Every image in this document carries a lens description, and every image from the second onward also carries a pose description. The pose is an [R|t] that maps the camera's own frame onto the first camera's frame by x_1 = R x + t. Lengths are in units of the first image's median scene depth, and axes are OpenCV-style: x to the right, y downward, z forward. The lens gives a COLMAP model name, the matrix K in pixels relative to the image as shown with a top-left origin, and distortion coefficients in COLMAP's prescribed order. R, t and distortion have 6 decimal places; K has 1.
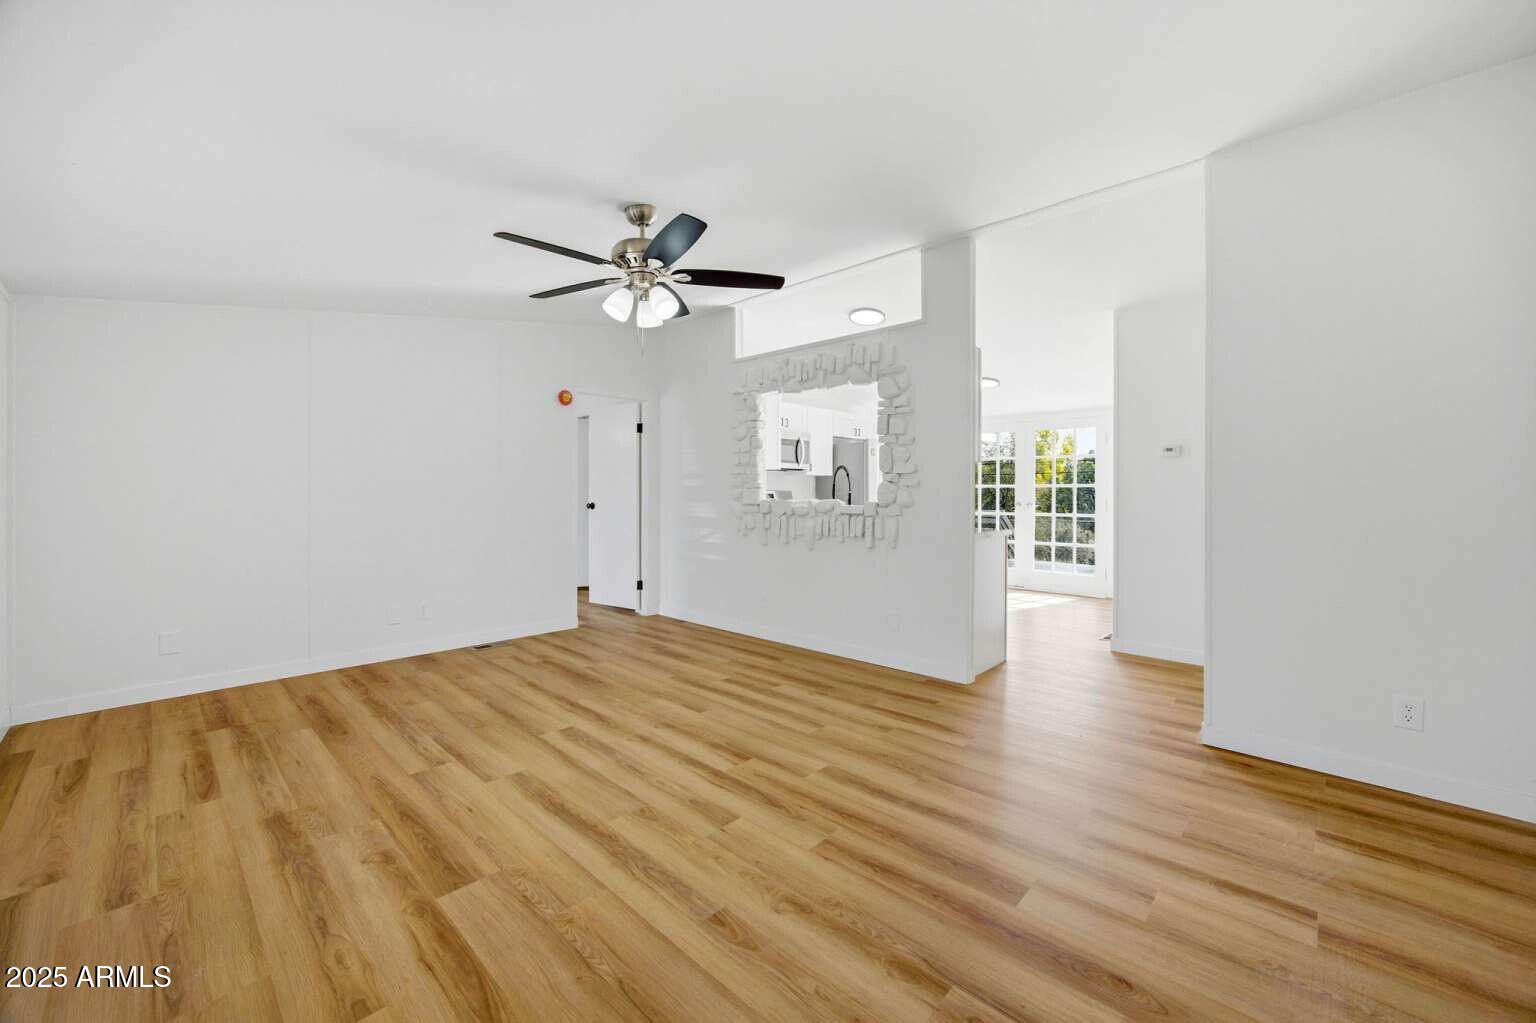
lens RADIAL K [[572.4, 0, 769.8], [0, 572.4, 501.1], [0, 0, 1]] dist [0.000389, 0.000079]
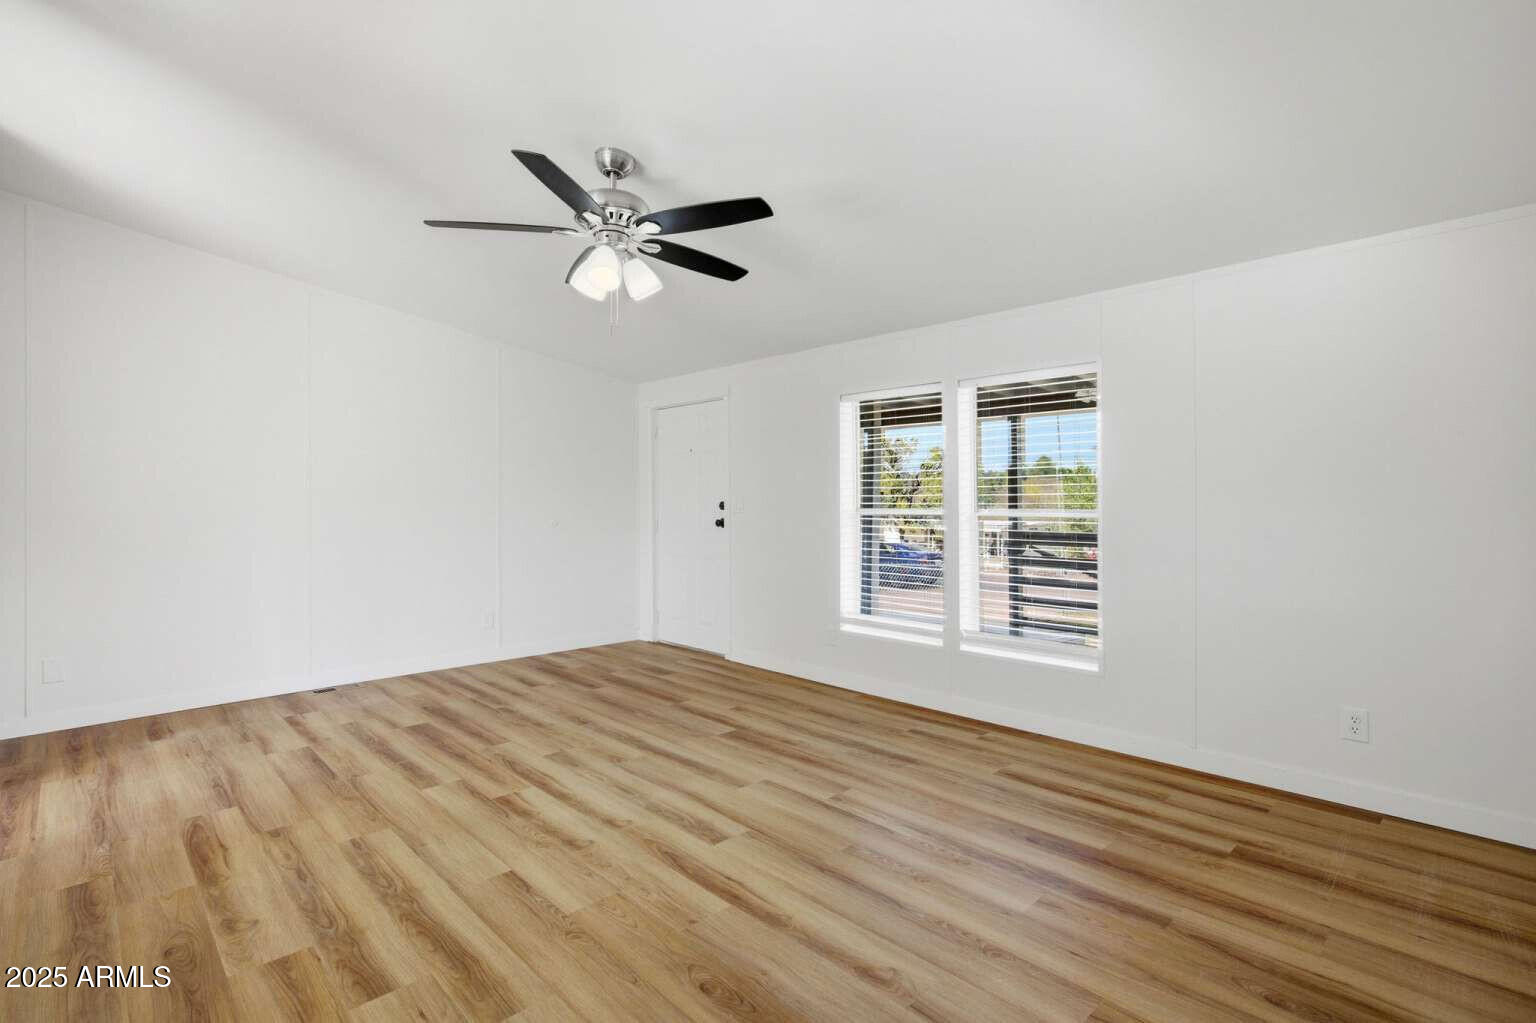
lens RADIAL K [[692.7, 0, 765.6], [0, 692.7, 494.2], [0, 0, 1]] dist [0.001215, 0.000521]
pose [[-0.998891, 0.006825, 0.046591, -0.531155], [0.006963, 0.999972, 0.002800, -0.027858], [-0.046571, 0.003121, -0.998910, 2.150675]]
